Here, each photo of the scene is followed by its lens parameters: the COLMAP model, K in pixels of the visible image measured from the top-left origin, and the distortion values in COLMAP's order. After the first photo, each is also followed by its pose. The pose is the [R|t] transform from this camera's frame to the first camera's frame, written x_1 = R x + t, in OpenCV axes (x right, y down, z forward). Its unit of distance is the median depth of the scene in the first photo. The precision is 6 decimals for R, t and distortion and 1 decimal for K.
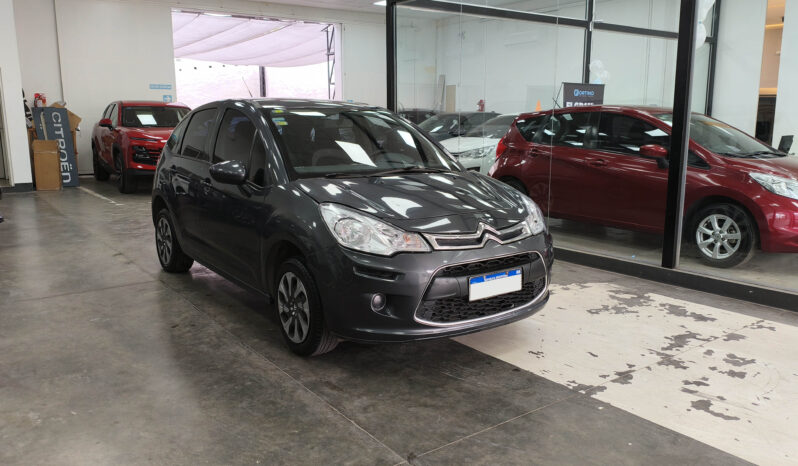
lens RADIAL K [[644.4, 0, 399.0], [0, 644.4, 233.0], [0, 0, 1]] dist [0.055788, -0.101512]
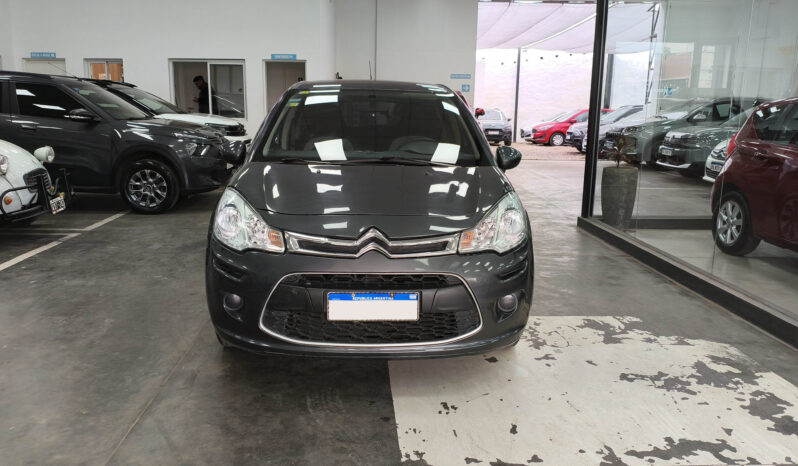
lens RADIAL K [[644.4, 0, 399.0], [0, 644.4, 233.0], [0, 0, 1]] dist [0.055788, -0.101512]
pose [[0.828781, 0.118880, -0.546799, 0.528657], [-0.112089, 0.992637, 0.045916, -0.045072], [0.548232, 0.023236, 0.836004, 0.304754]]
